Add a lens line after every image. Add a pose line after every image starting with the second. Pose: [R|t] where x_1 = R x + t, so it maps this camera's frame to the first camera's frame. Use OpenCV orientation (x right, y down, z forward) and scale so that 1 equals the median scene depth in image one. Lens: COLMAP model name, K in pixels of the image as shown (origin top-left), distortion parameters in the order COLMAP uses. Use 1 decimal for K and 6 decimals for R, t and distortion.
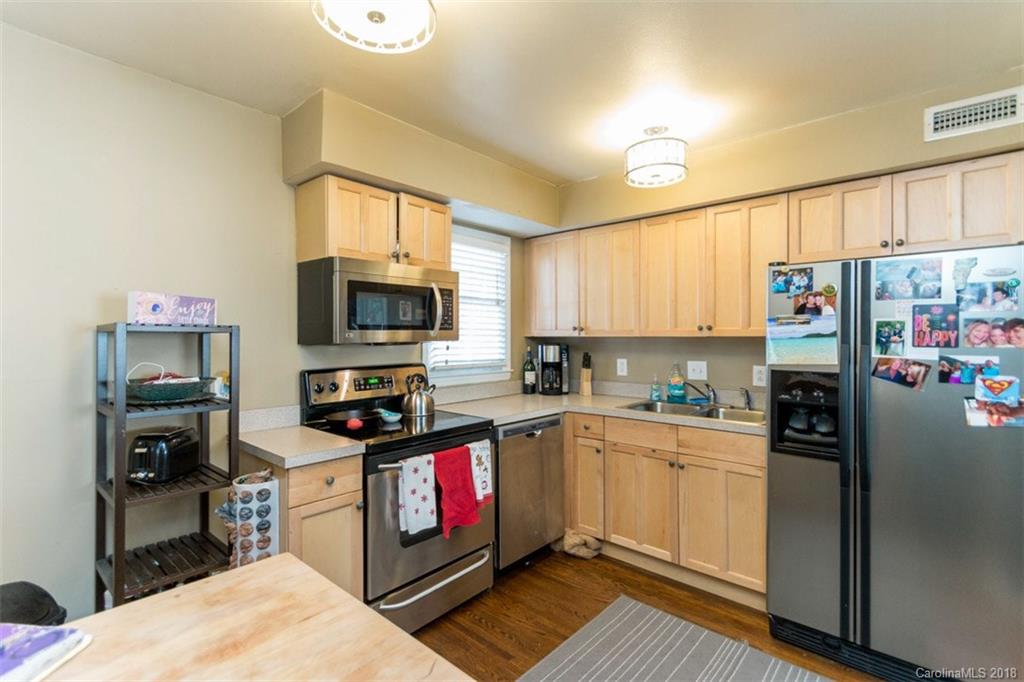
lens RADIAL K [[470.5, 0, 508.8], [0, 470.5, 334.5], [0, 0, 1]] dist [0.000178, -0.000358]
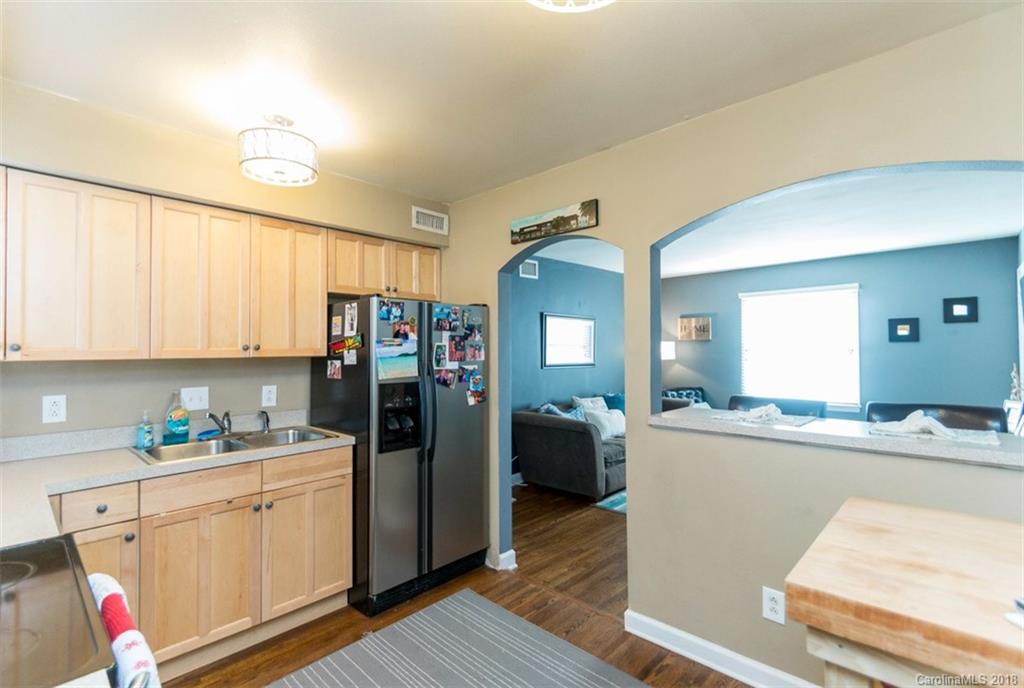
lens RADIAL K [[468.9, 0, 510.3], [0, 468.9, 338.1], [0, 0, 1]] dist [0.001684, -0.000183]
pose [[0.024260, 0.025485, 0.999381, -0.620242], [0.004535, 0.999662, -0.025602, -0.009361], [-0.999695, 0.005153, 0.024136, 0.648844]]
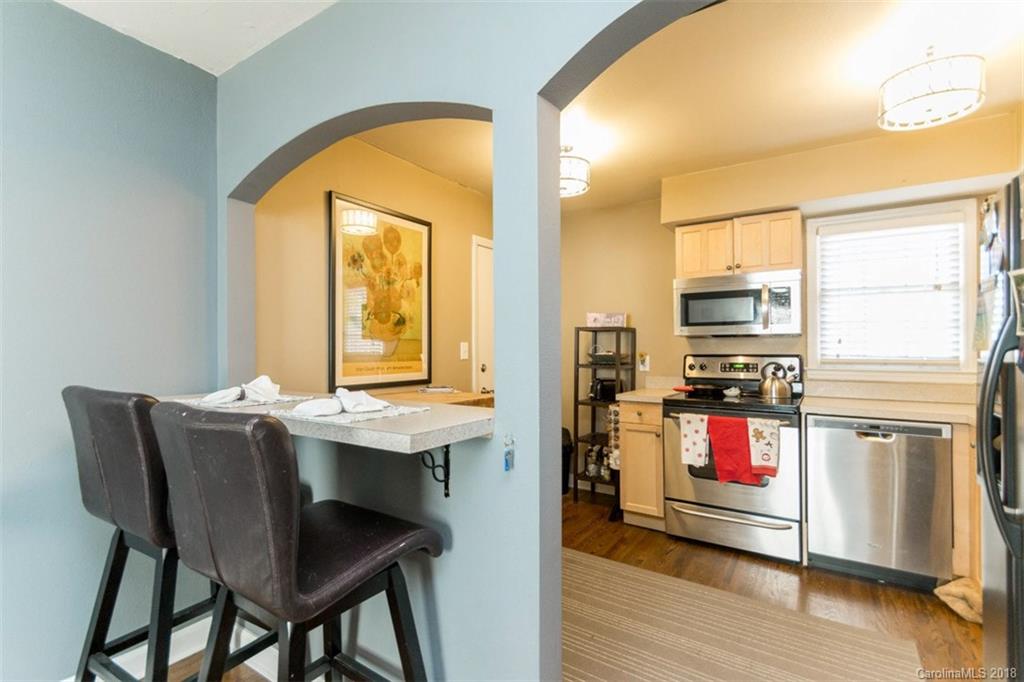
lens RADIAL K [[495.0, 0, 532.2], [0, 495.0, 341.3], [0, 0, 1]] dist [0.000892, -0.000043]
pose [[0.165272, -0.009728, -0.986200, 1.192290], [0.003613, 0.999951, -0.009258, 0.052459], [0.986241, -0.002033, 0.165299, 0.269118]]
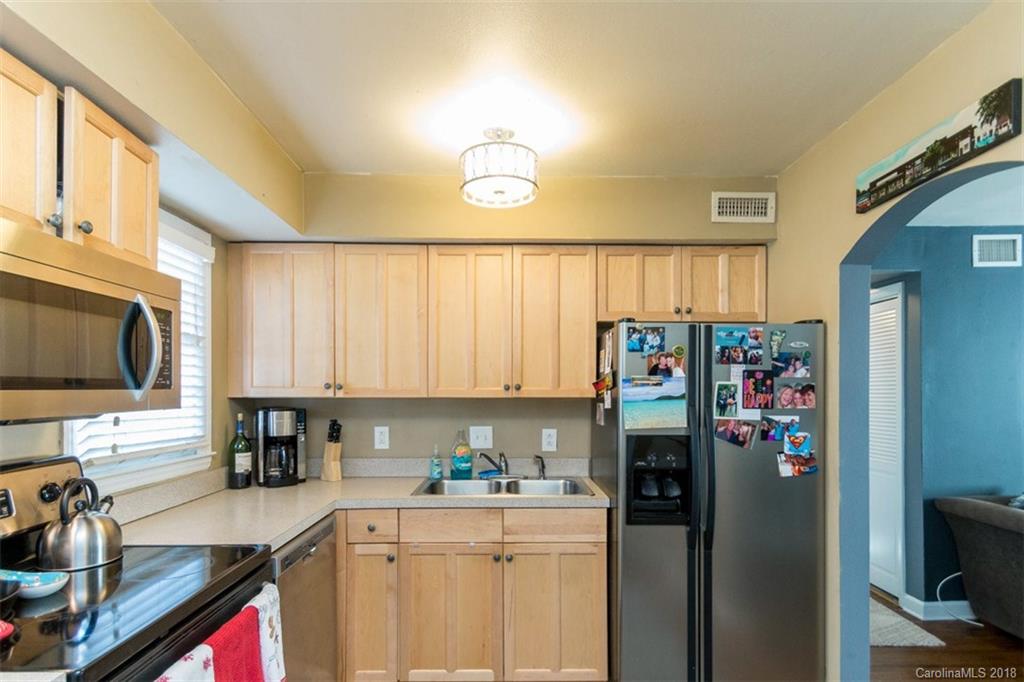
lens RADIAL K [[541.2, 0, 514.0], [0, 541.2, 389.0], [0, 0, 1]] dist [0.005820, -0.000271]
pose [[0.735228, 0.004799, 0.677803, -0.319439], [-0.003779, 0.999988, -0.002982, -0.011026], [-0.677809, -0.000369, 0.735238, 0.379596]]
